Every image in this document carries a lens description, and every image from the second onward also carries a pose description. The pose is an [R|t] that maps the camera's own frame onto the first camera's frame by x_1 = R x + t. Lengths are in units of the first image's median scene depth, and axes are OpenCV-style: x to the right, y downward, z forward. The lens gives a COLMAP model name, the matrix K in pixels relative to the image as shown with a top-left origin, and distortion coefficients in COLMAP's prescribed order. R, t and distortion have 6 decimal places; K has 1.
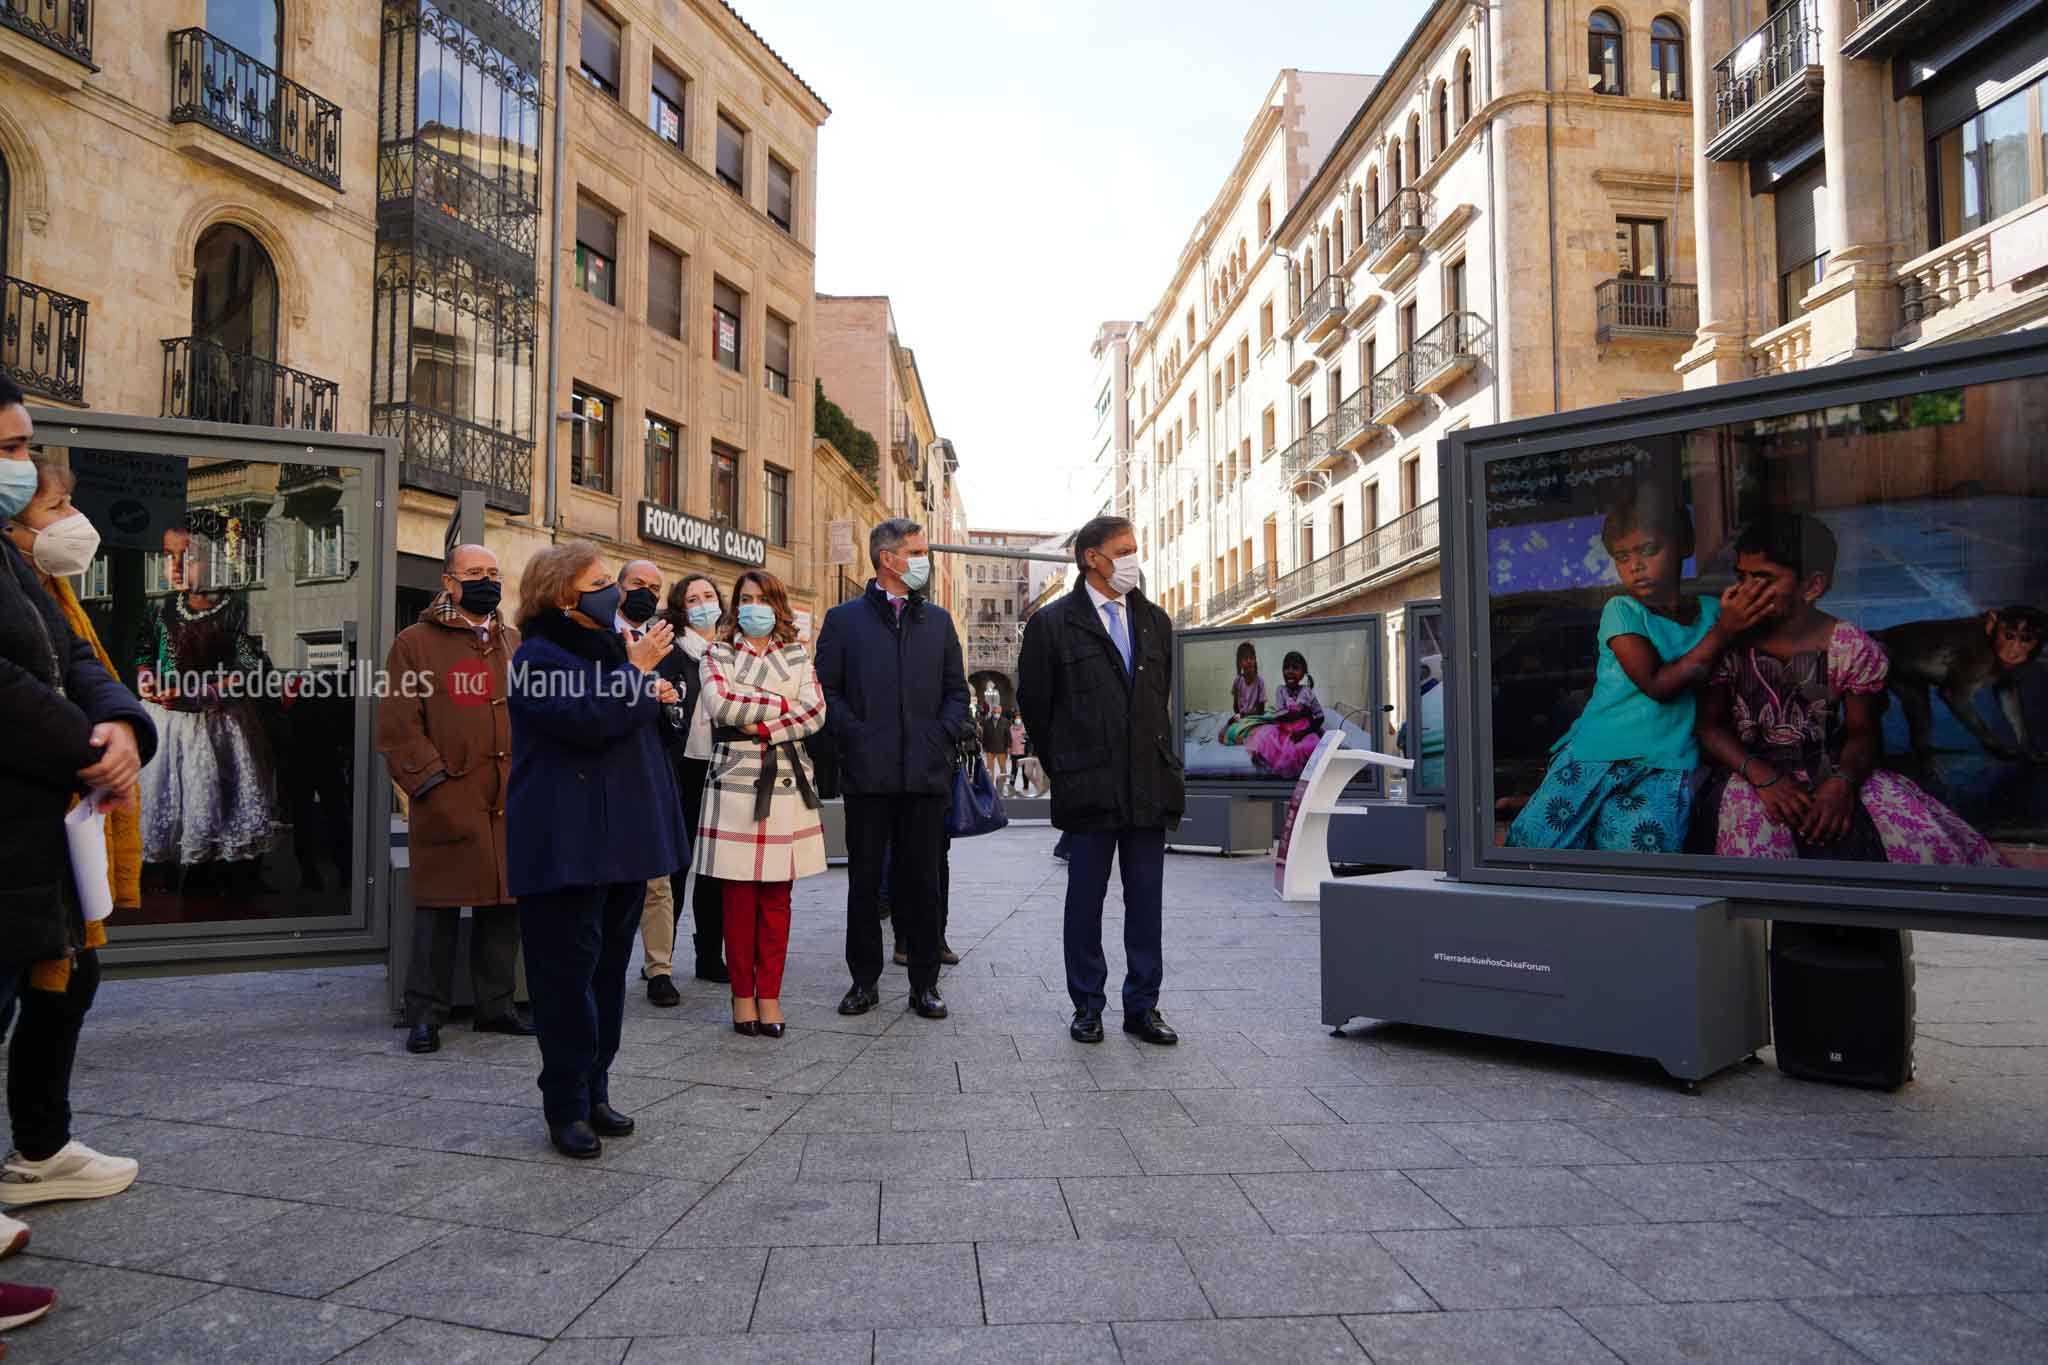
lens RADIAL K [[1382.4, 0, 1026.9], [0, 1382.4, 677.3], [0, 0, 1]] dist [-0.030205, 0.020050]
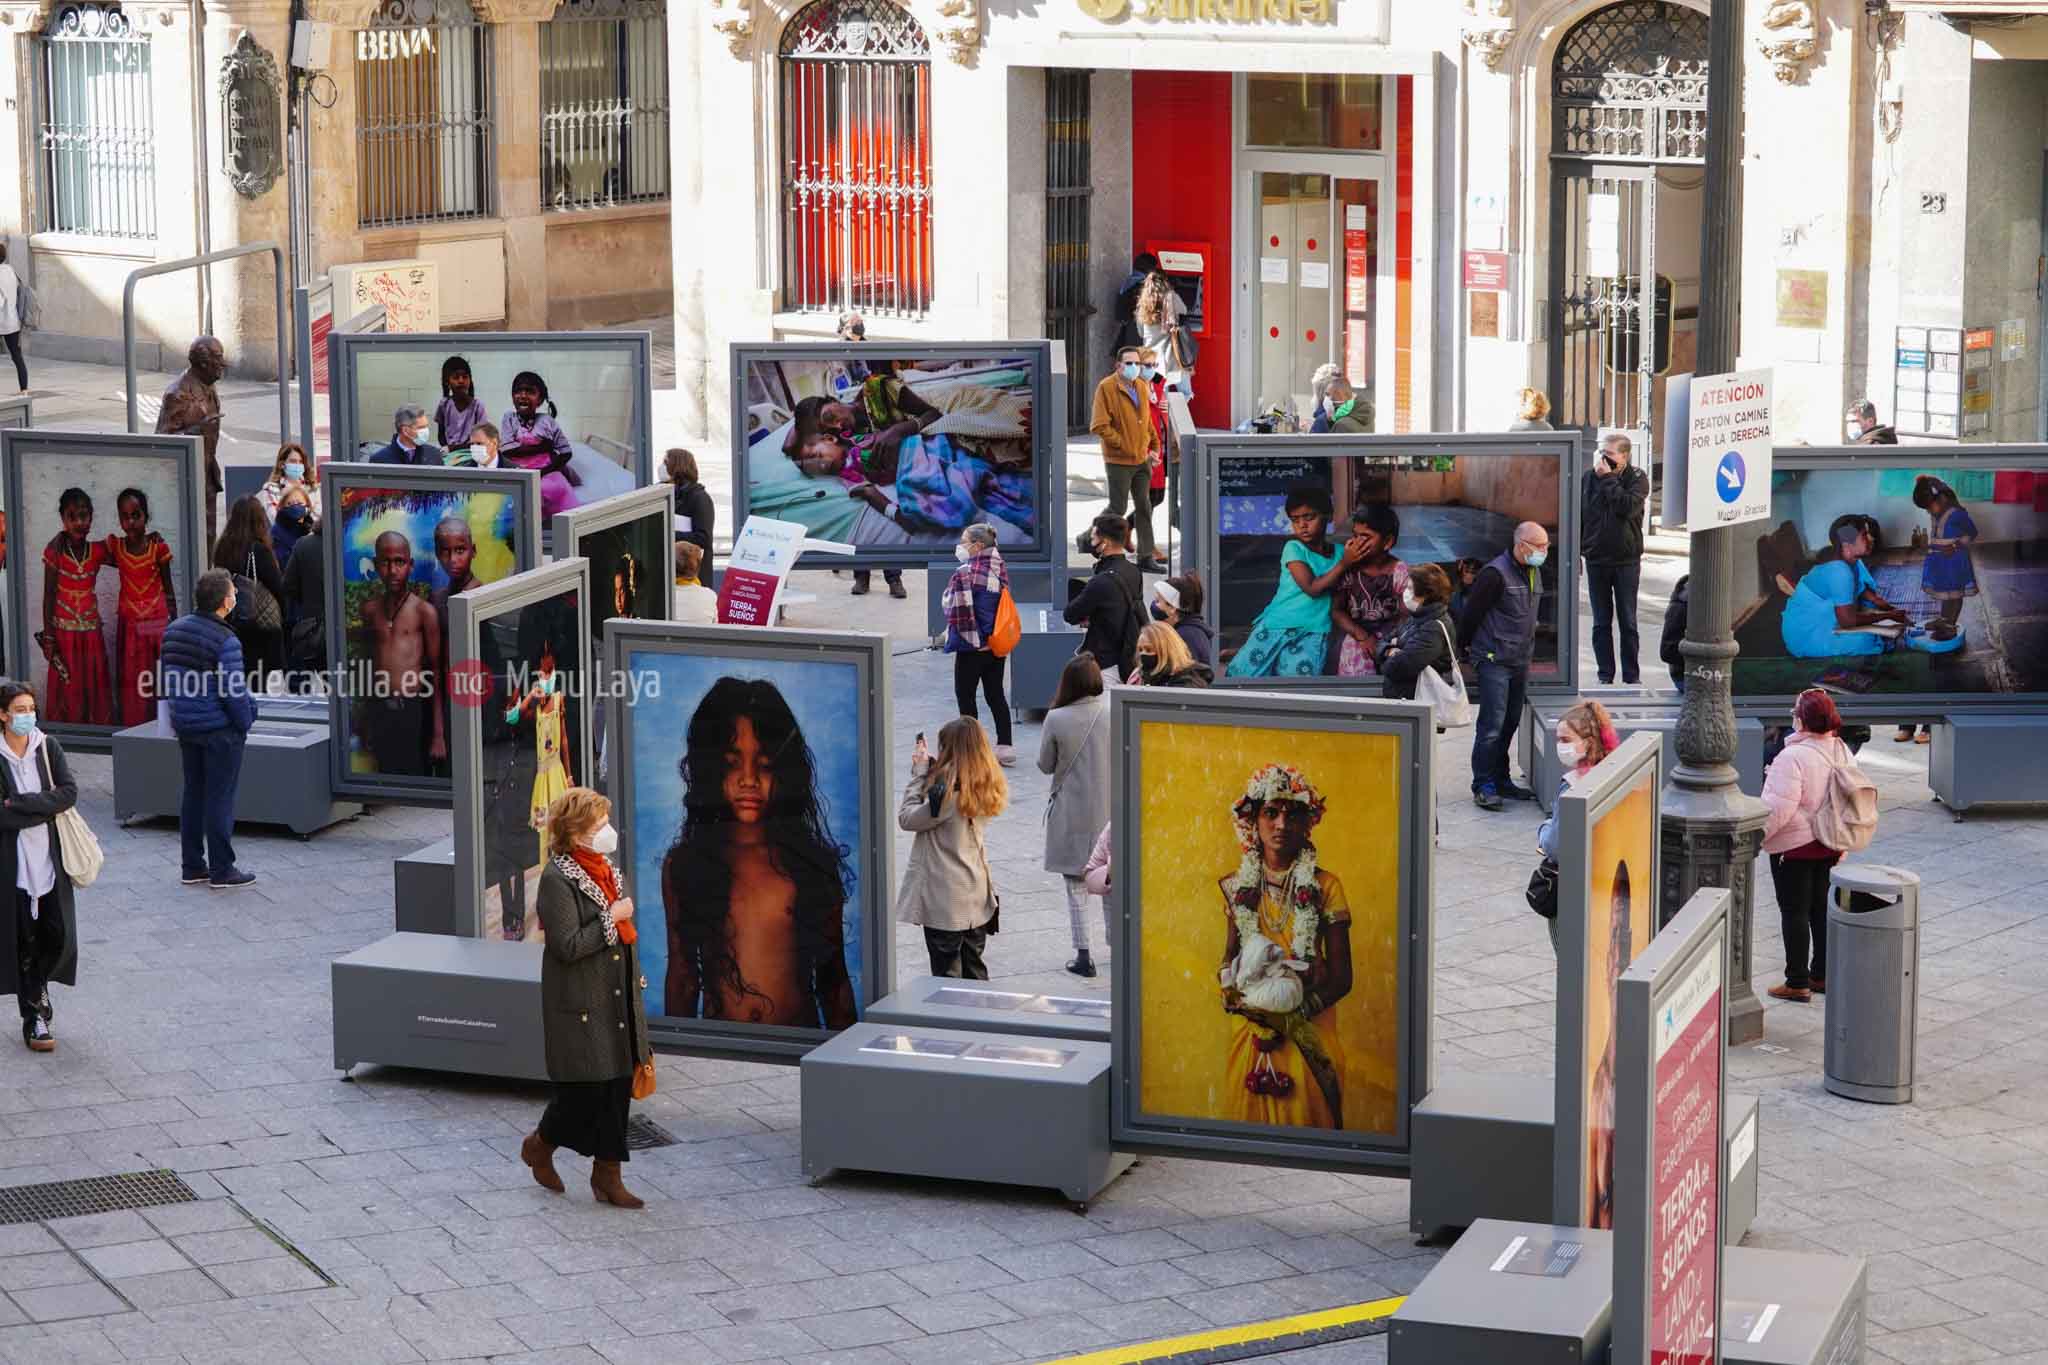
lens RADIAL K [[4471.8, 0, 1010.0], [0, 4471.8, 682.2], [0, 0, 1]] dist [0.021067, 0.000000]
pose [[0.717450, -0.121176, 0.685990, -0.727801], [-0.034915, 0.977262, 0.209143, -0.203775], [-0.695734, -0.174001, 0.696906, -0.539457]]
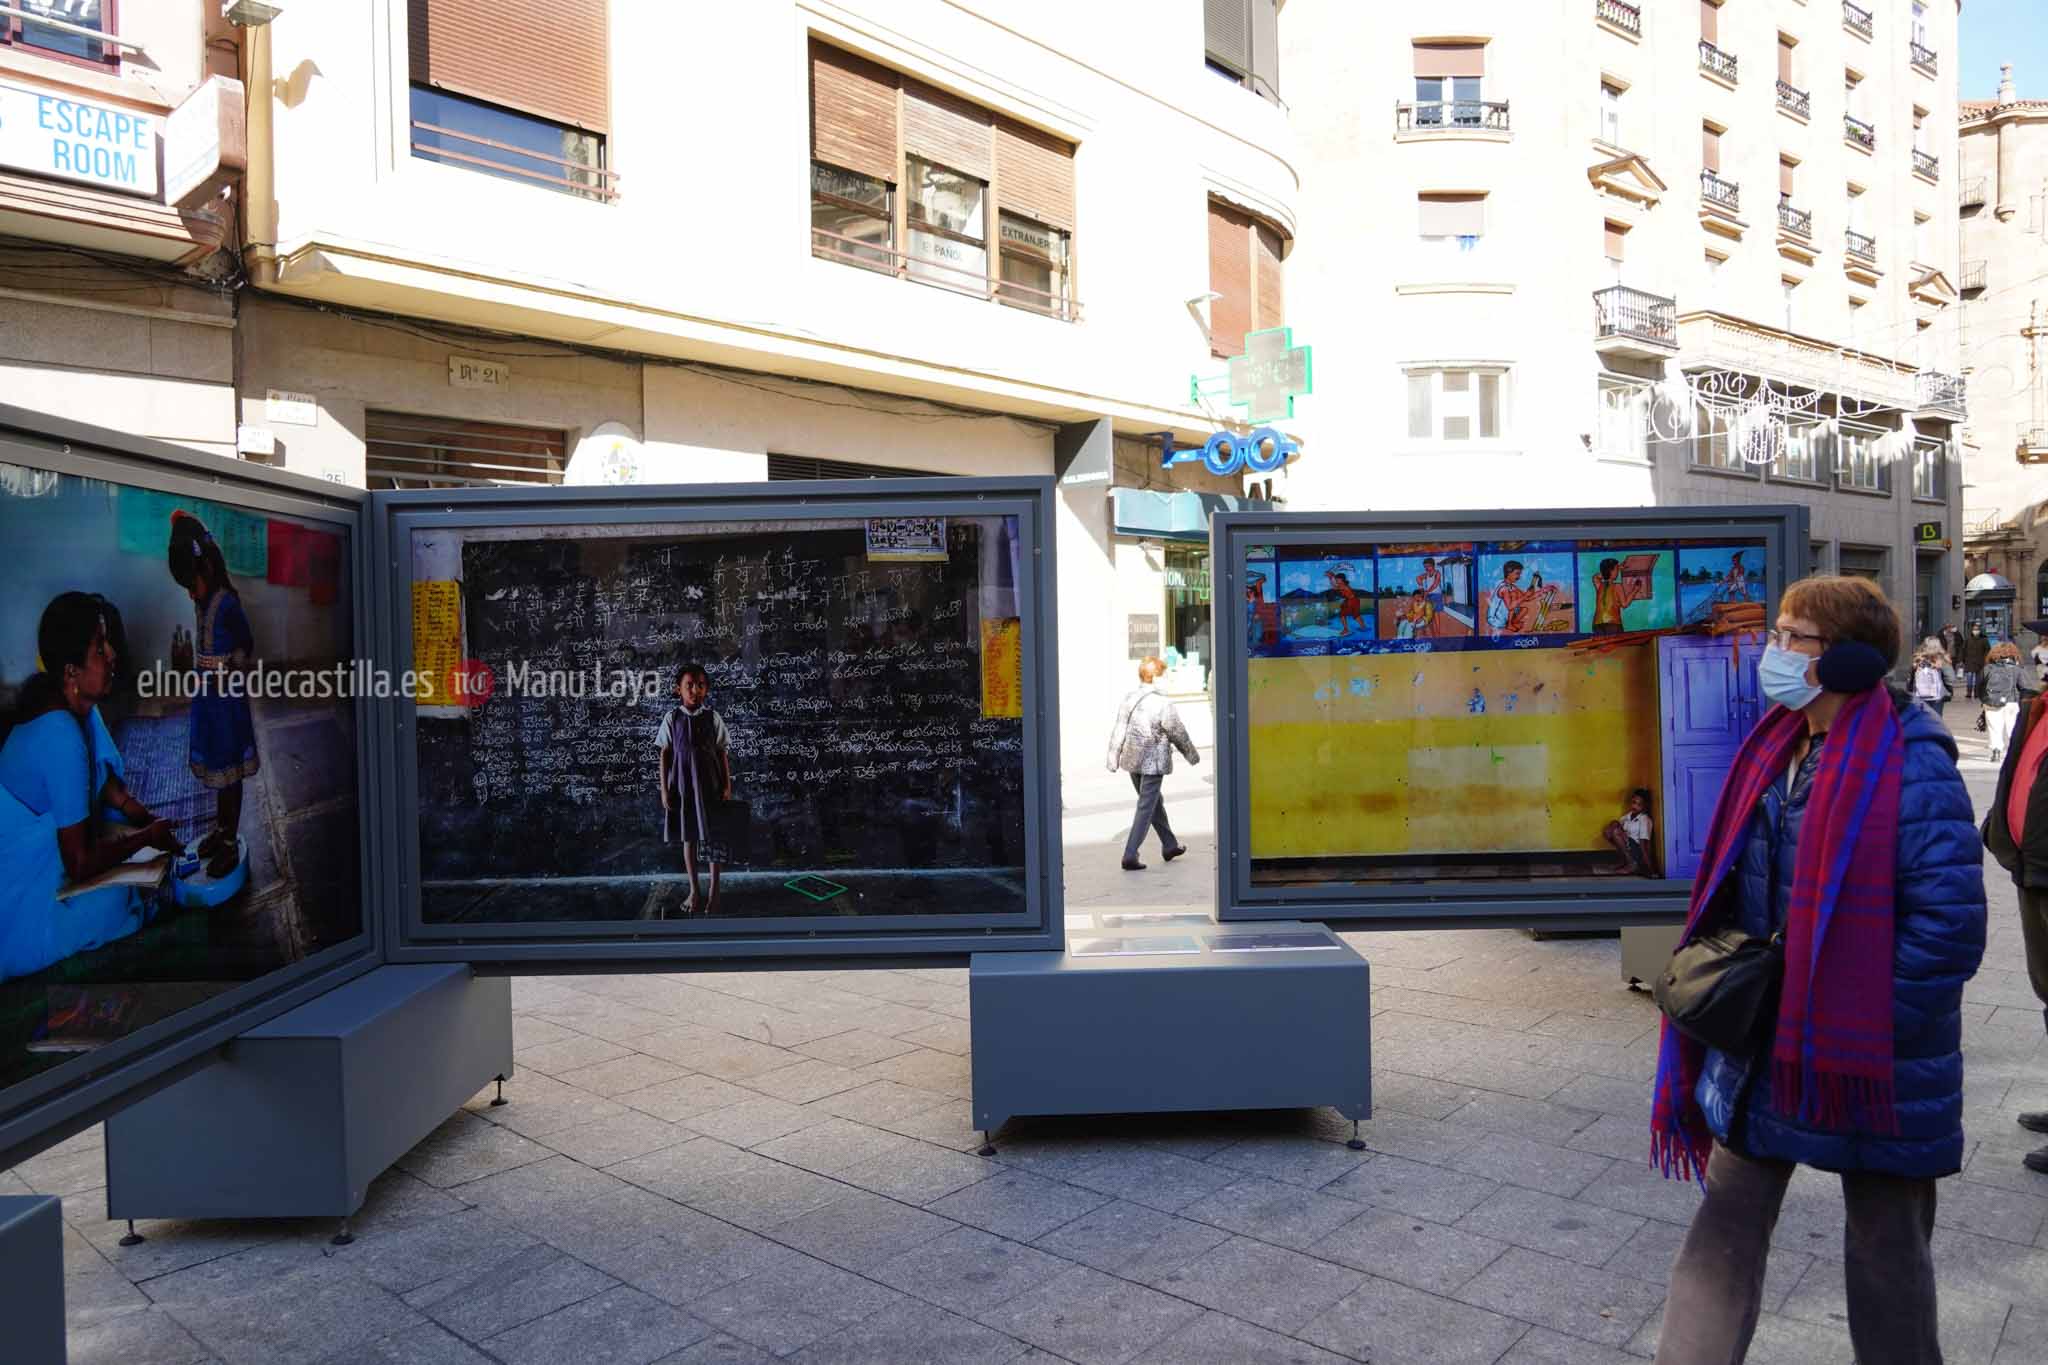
lens RADIAL K [[1382.4, 0, 998.7], [0, 1382.4, 681.4], [0, 0, 1]] dist [-0.030205, 0.020050]
pose [[-0.683599, 0.000647, 0.729857, -0.003307], [-0.019682, 0.999620, -0.019320, -0.018164], [-0.729592, -0.027572, -0.683327, 0.093489]]
